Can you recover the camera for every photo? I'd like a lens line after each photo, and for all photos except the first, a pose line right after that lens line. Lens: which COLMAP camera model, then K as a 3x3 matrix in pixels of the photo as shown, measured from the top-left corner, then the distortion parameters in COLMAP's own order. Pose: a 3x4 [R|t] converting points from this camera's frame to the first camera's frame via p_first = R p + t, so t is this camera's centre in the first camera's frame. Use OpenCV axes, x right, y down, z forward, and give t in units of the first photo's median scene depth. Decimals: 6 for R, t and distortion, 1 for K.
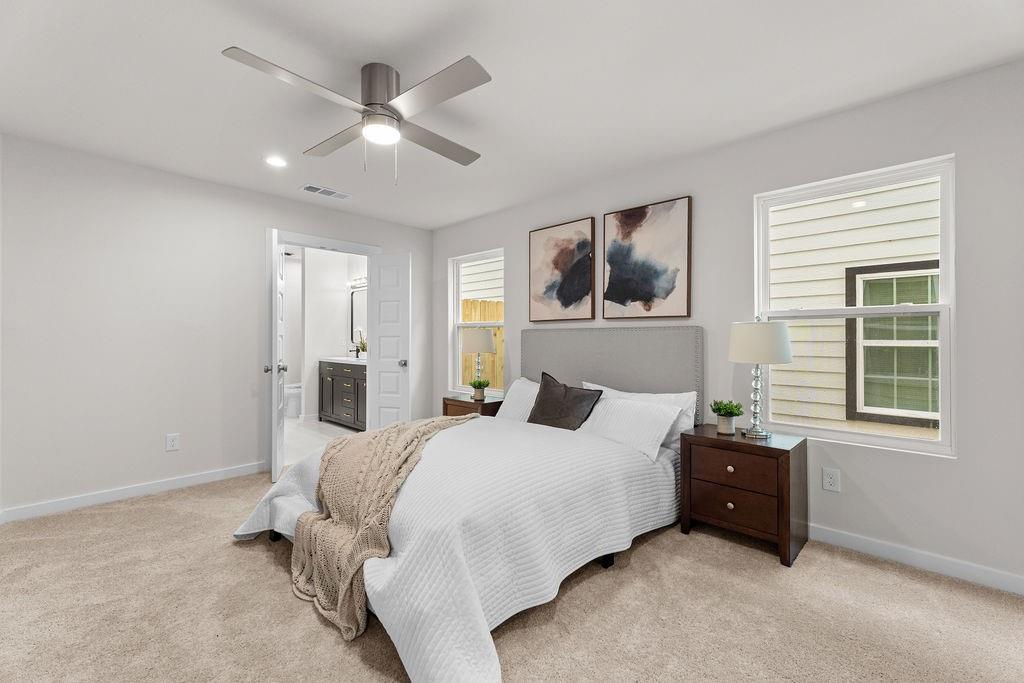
lens RADIAL K [[434.0, 0, 512.5], [0, 434.0, 343.7], [0, 0, 1]] dist [0.004711, 0.000043]
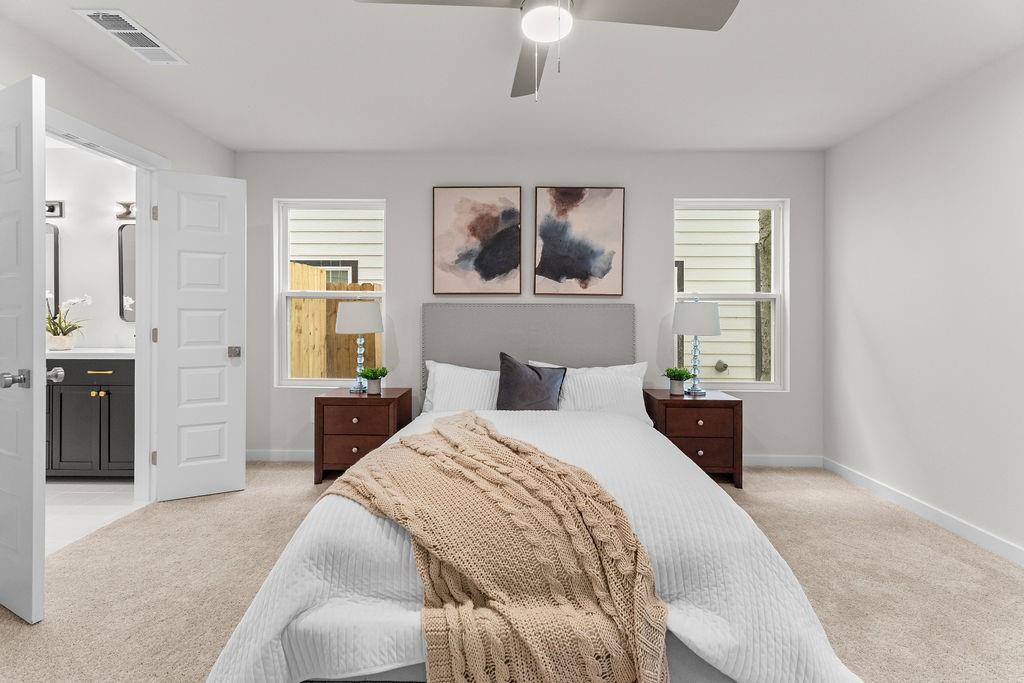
lens RADIAL K [[433.4, 0, 562.8], [0, 433.4, 320.7], [0, 0, 1]] dist [0.008629, 0.000107]
pose [[0.735248, -0.007115, 0.677761, -0.402166], [0.003145, 0.999970, 0.007085, -0.005084], [-0.677791, -0.003078, 0.735249, 0.244676]]
